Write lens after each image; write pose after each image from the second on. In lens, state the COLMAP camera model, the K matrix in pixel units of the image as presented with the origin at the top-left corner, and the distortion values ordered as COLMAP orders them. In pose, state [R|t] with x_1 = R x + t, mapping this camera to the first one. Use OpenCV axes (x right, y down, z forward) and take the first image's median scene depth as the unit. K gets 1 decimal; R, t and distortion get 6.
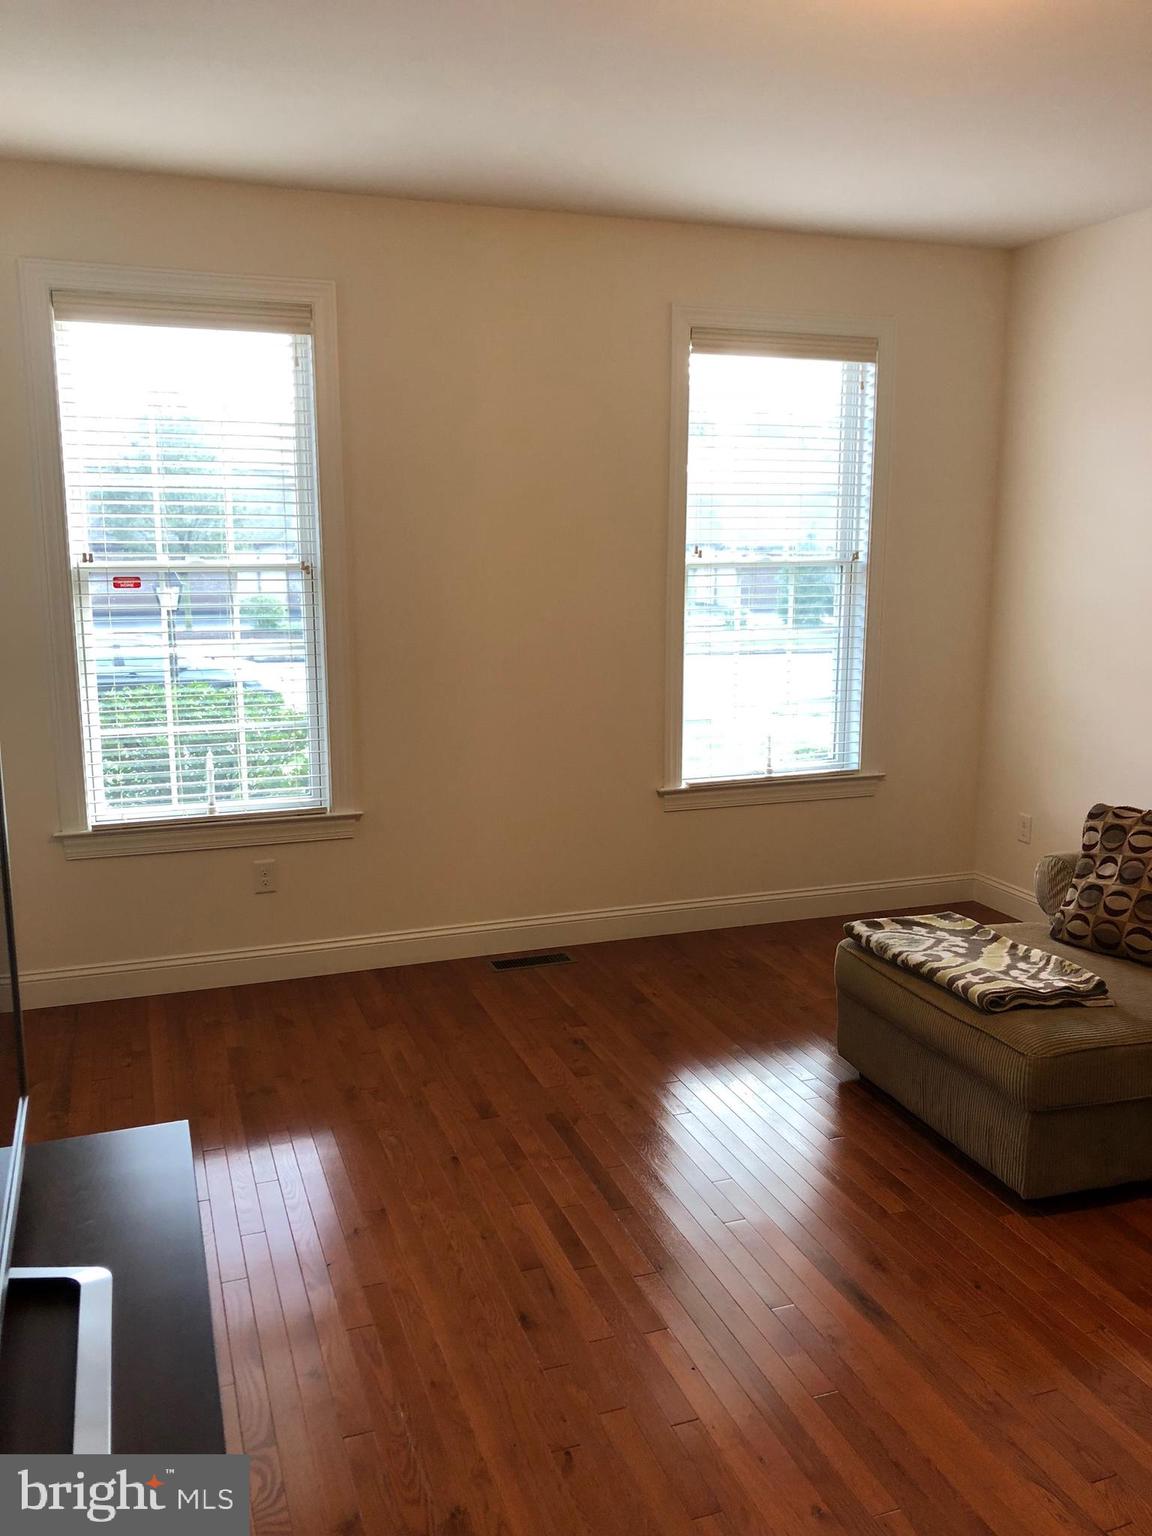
lens RADIAL K [[1239.7, 0, 580.0], [0, 1239.7, 766.8], [0, 0, 1]] dist [-0.002690, 0.010127]
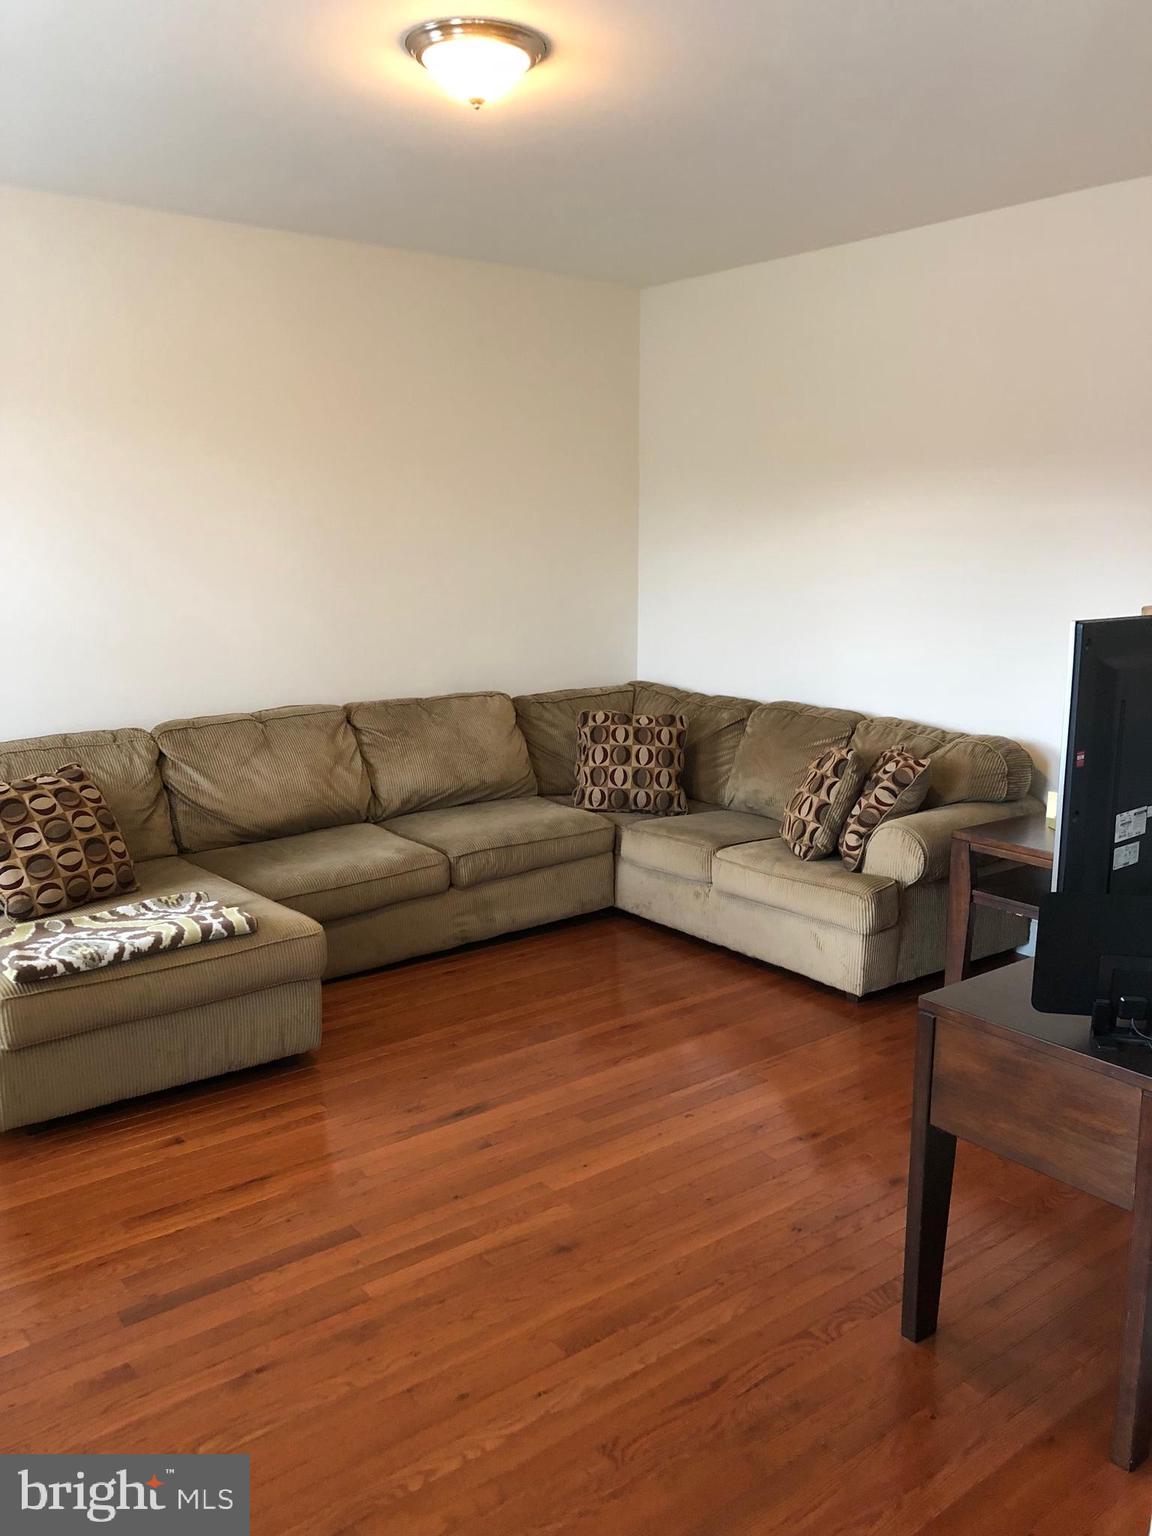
lens RADIAL K [[1239.7, 0, 580.2], [0, 1239.7, 769.0], [0, 0, 1]] dist [-0.002690, 0.010127]
pose [[-0.319444, -0.178924, 0.930560, -0.721167], [0.166187, 0.956214, 0.240906, -0.156700], [-0.932919, 0.231603, -0.275722, 0.872695]]
